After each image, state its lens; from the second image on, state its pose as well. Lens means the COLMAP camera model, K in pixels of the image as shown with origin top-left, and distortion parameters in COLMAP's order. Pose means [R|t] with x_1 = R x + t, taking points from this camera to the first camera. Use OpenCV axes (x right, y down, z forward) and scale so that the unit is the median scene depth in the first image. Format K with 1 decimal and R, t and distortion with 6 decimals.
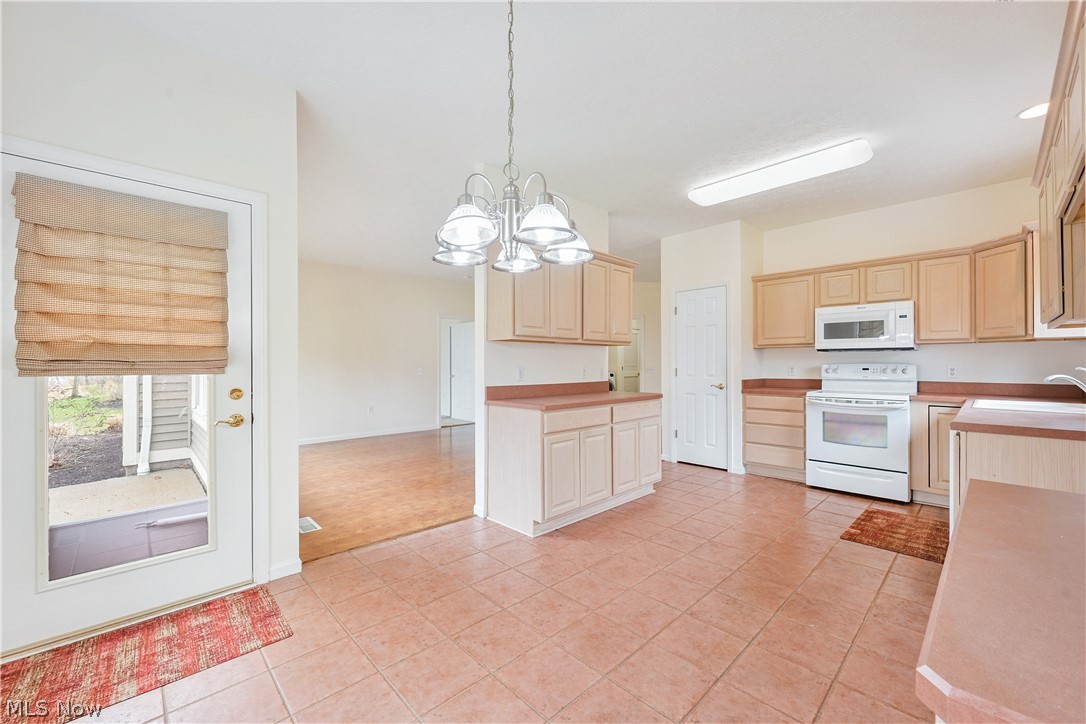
lens RADIAL K [[429.2, 0, 541.9], [0, 429.2, 365.4], [0, 0, 1]] dist [0.000000, -0.000448]
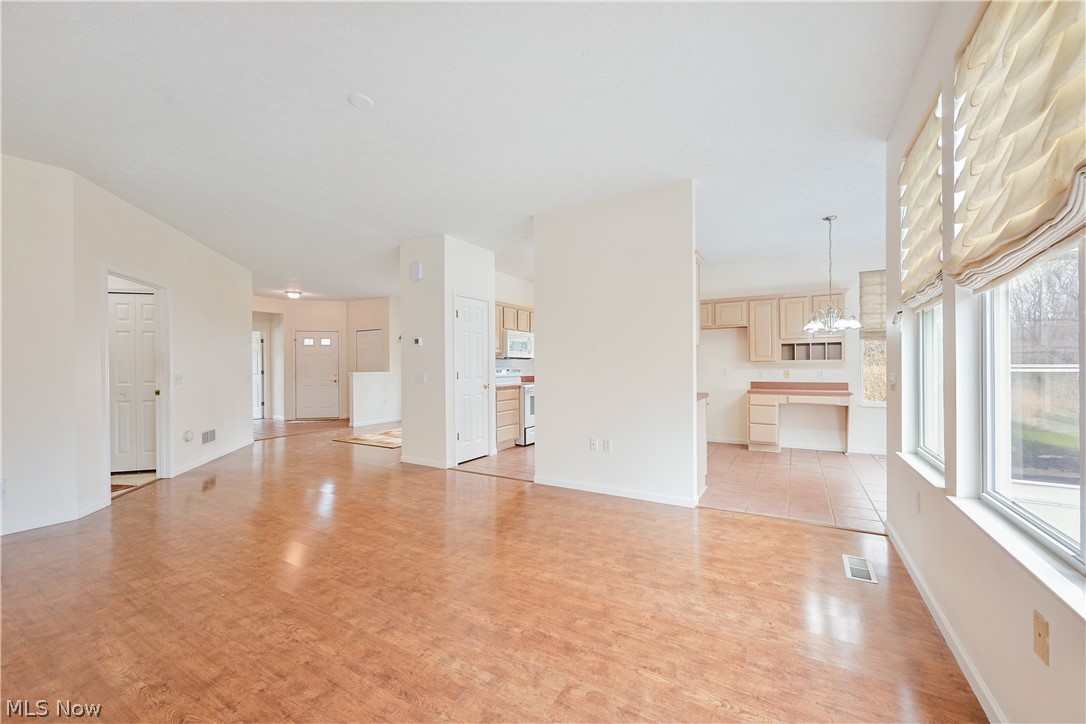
lens RADIAL K [[429.2, 0, 541.9], [0, 429.2, 365.4], [0, 0, 1]] dist [0.000000, -0.000448]
pose [[-0.268469, 0.006638, 0.963265, -1.068478], [0.008866, 0.999951, -0.004419, -0.001676], [-0.963248, 0.007354, -0.268515, 1.634284]]
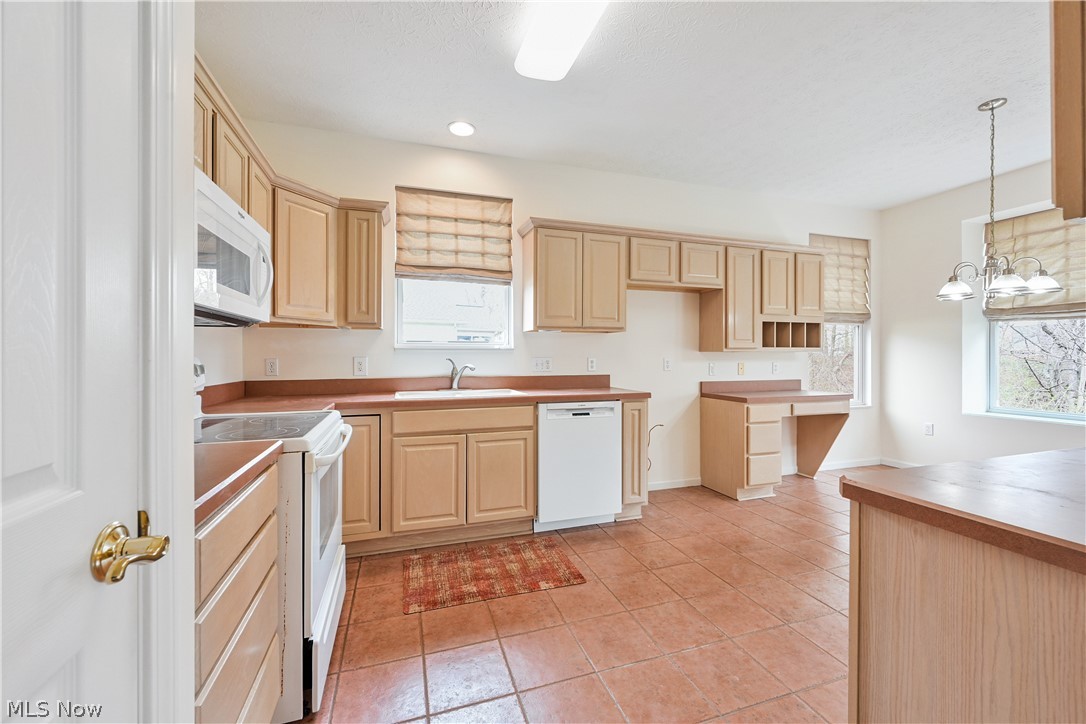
lens RADIAL K [[427.4, 0, 540.0], [0, 427.4, 357.3], [0, 0, 1]] dist [-0.001838, -0.000231]
pose [[-0.901800, 0.001354, 0.432151, 0.376899], [0.003364, 0.999987, 0.003886, -0.002172], [-0.432140, 0.004958, -0.901793, 1.471129]]
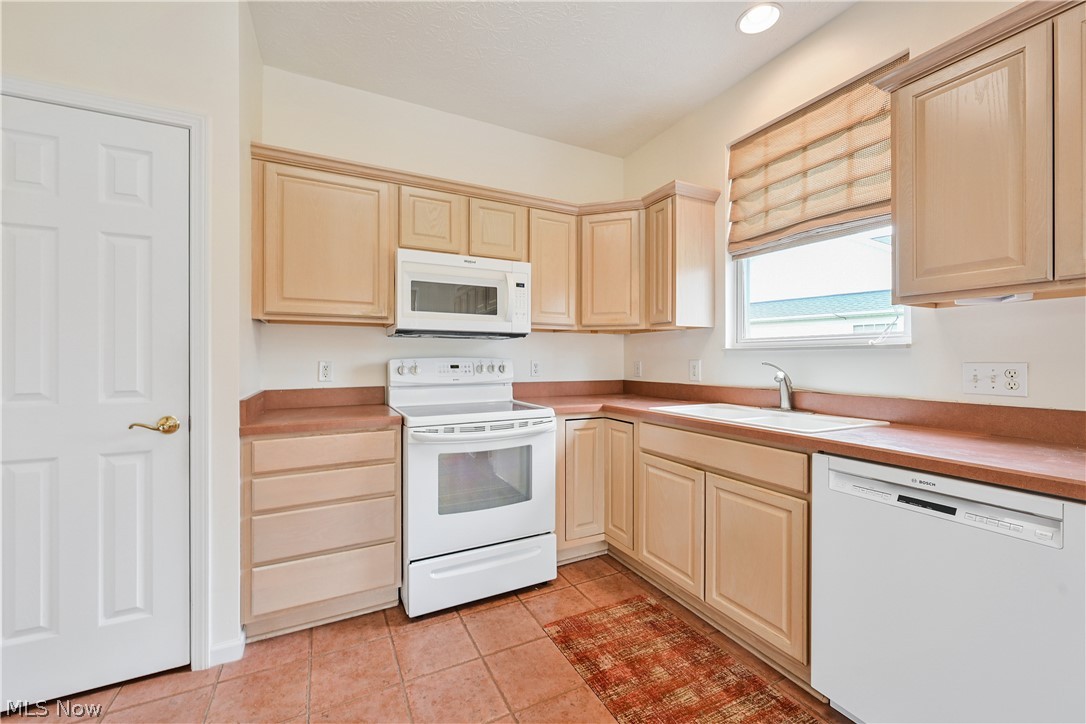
lens RADIAL K [[432.4, 0, 541.1], [0, 432.4, 358.4], [0, 0, 1]] dist [0.000909, 0.000014]
pose [[0.290090, 0.003688, 0.956992, 0.251389], [0.000667, 0.999992, -0.004056, -0.000804], [-0.956999, 0.001815, 0.290085, 0.874899]]
